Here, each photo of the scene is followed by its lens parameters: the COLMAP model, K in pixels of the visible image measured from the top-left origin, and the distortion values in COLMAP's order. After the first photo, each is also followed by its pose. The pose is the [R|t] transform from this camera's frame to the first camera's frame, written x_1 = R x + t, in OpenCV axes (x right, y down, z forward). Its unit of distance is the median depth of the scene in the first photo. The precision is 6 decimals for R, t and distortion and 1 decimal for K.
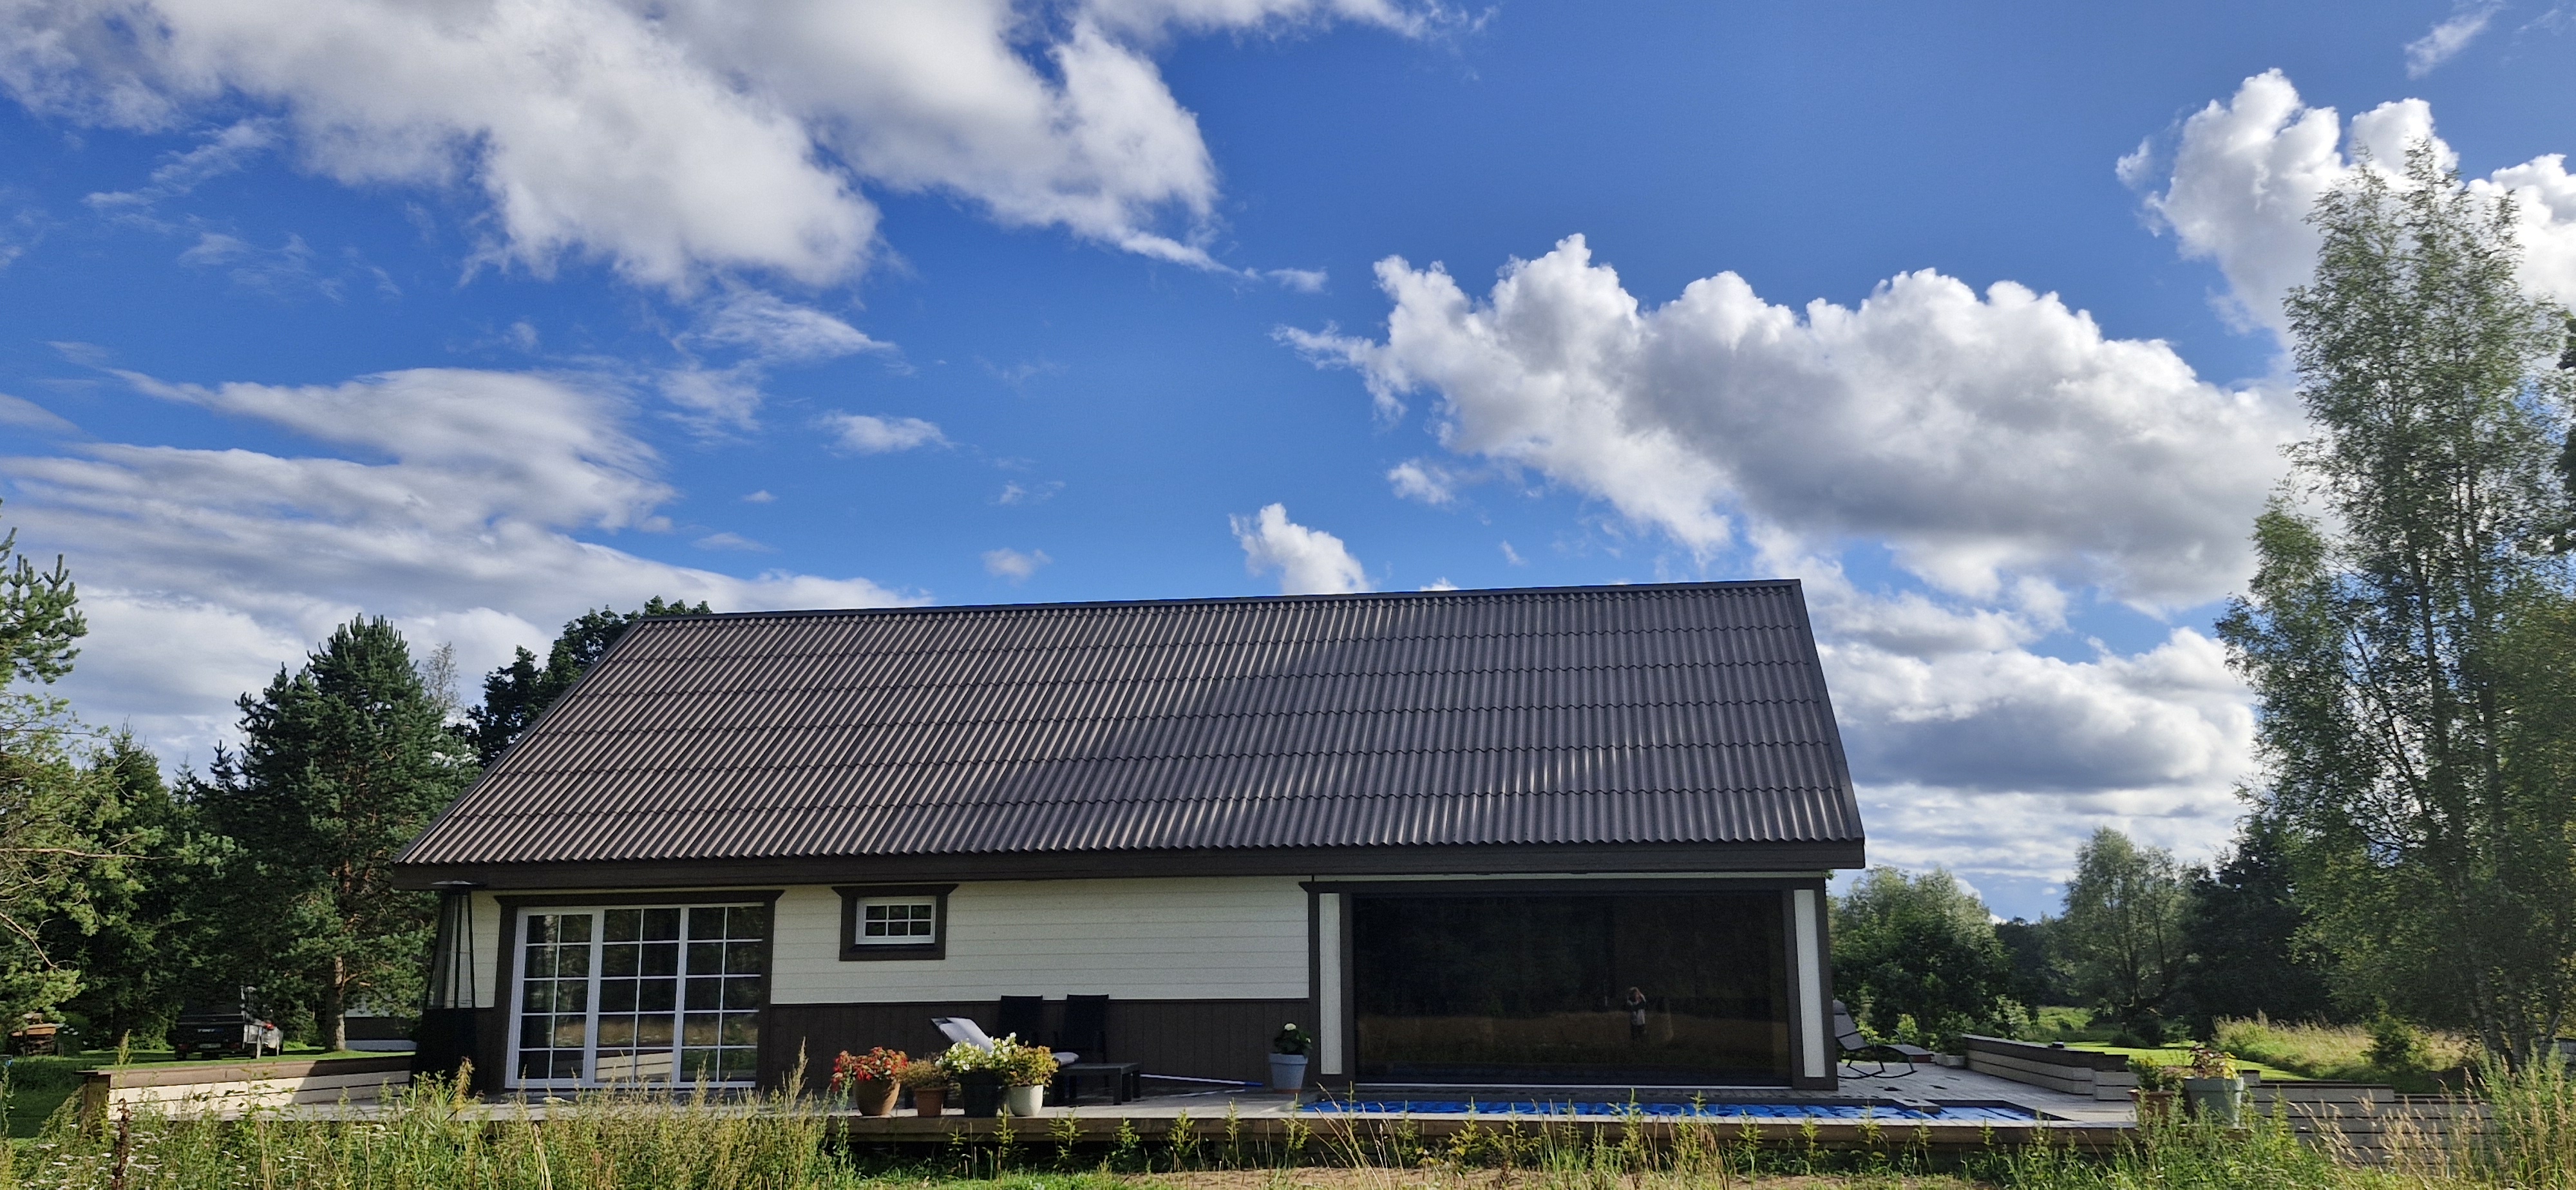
lens RADIAL K [[2127.1, 0, 1288.0], [0, 2127.1, 595.0], [0, 0, 1]] dist [0.134613, -0.212973]
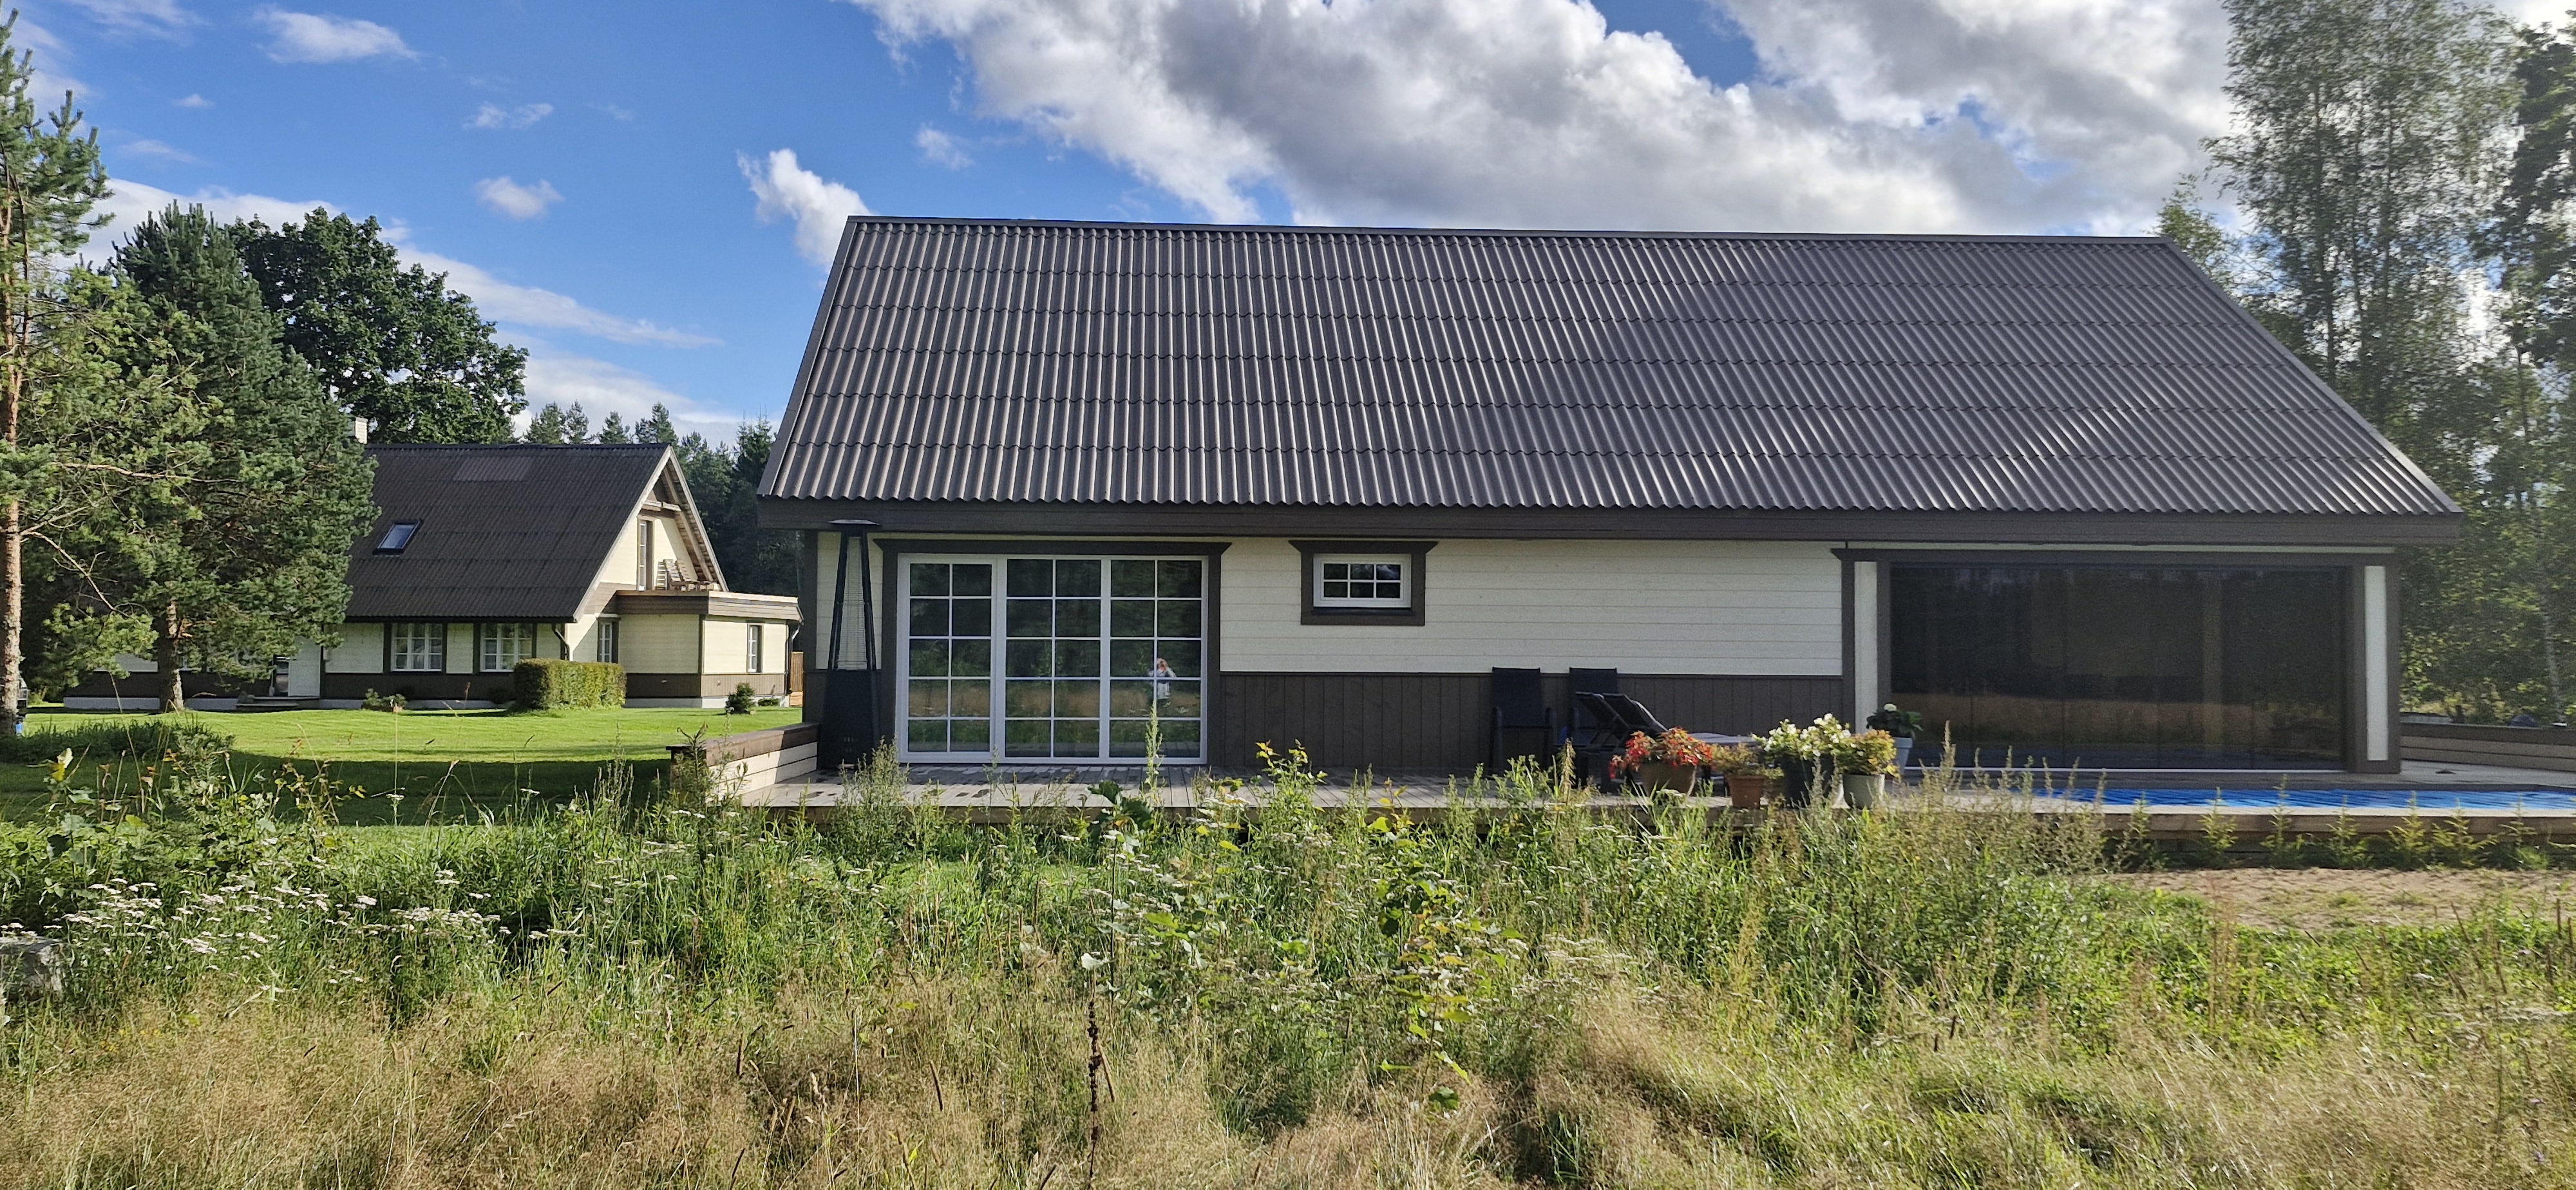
lens RADIAL K [[2127.1, 0, 1288.0], [0, 2127.1, 595.0], [0, 0, 1]] dist [0.134613, -0.212973]
pose [[0.977880, 0.018148, 0.208377, -0.393009], [-0.049747, 0.987822, 0.147424, 0.031519], [-0.203164, -0.154529, 0.966874, 0.167546]]
